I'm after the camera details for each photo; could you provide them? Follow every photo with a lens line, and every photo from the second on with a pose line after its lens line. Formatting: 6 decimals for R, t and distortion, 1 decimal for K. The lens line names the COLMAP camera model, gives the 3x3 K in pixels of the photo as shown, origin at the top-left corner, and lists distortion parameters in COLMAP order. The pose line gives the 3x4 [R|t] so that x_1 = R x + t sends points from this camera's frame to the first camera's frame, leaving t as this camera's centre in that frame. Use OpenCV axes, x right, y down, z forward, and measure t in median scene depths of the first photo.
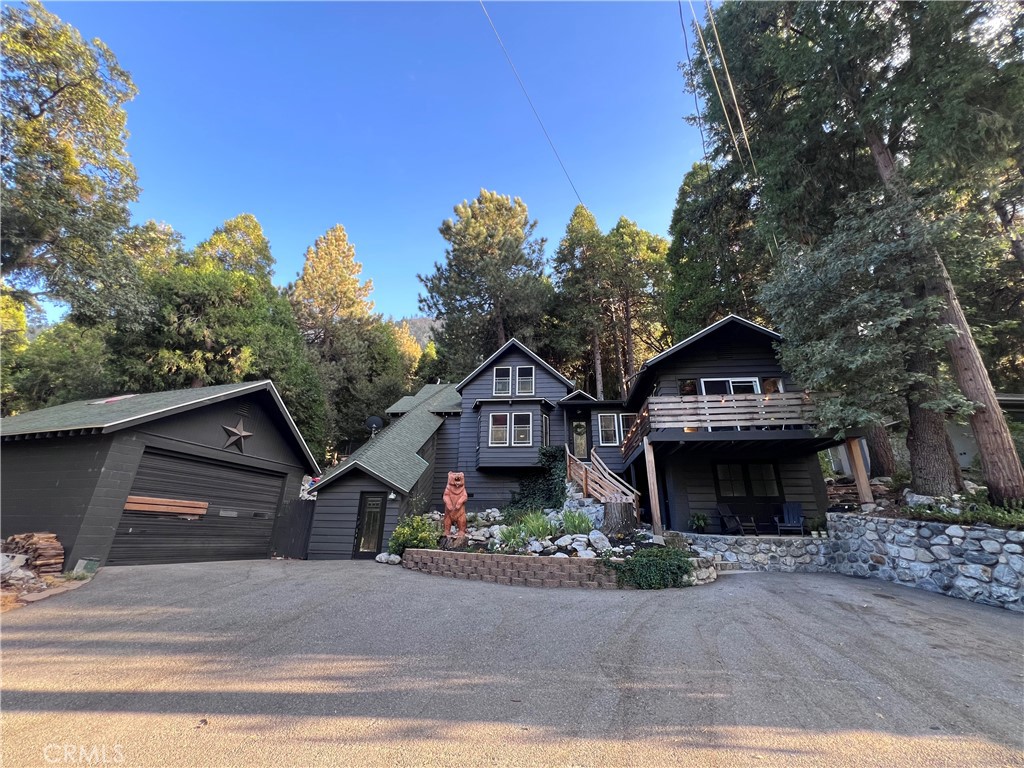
lens RADIAL K [[412.4, 0, 509.2], [0, 412.4, 380.4], [0, 0, 1]] dist [-0.001990, 0.000644]
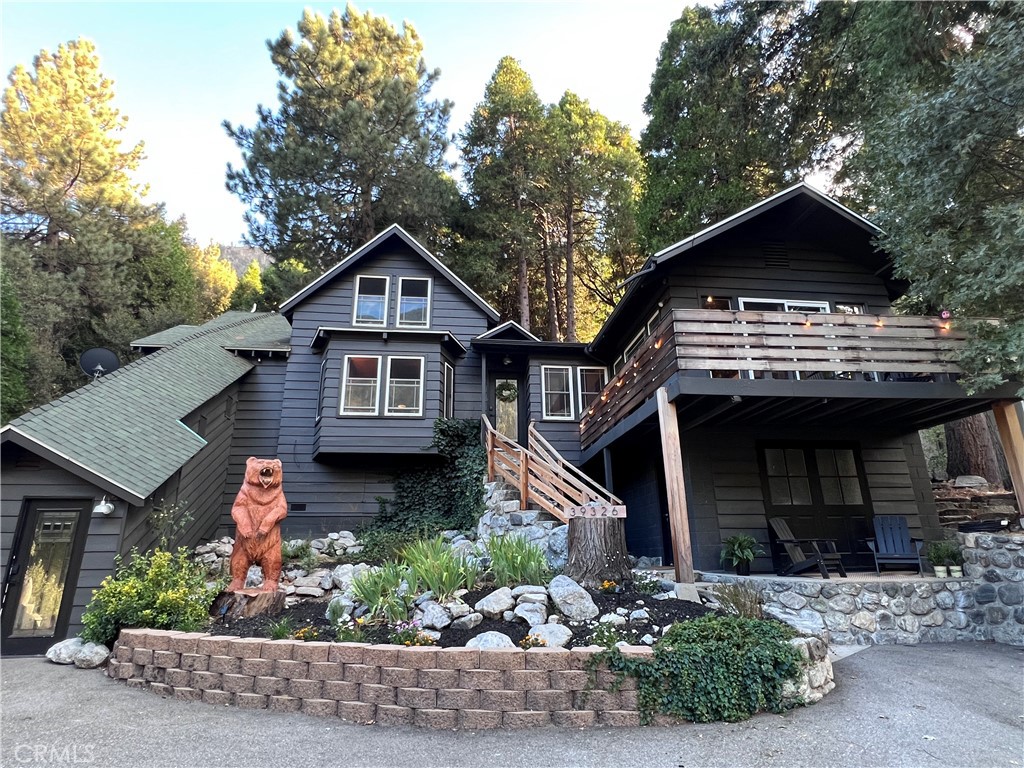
lens RADIAL K [[564.8, 0, 508.6], [0, 564.8, 380.8], [0, 0, 1]] dist [-0.001304, 0.000323]
pose [[0.972774, 0.046355, 0.227071, -0.005453], [-0.057270, 0.997487, 0.041718, 0.077993], [-0.224567, -0.053586, 0.972984, 0.265194]]
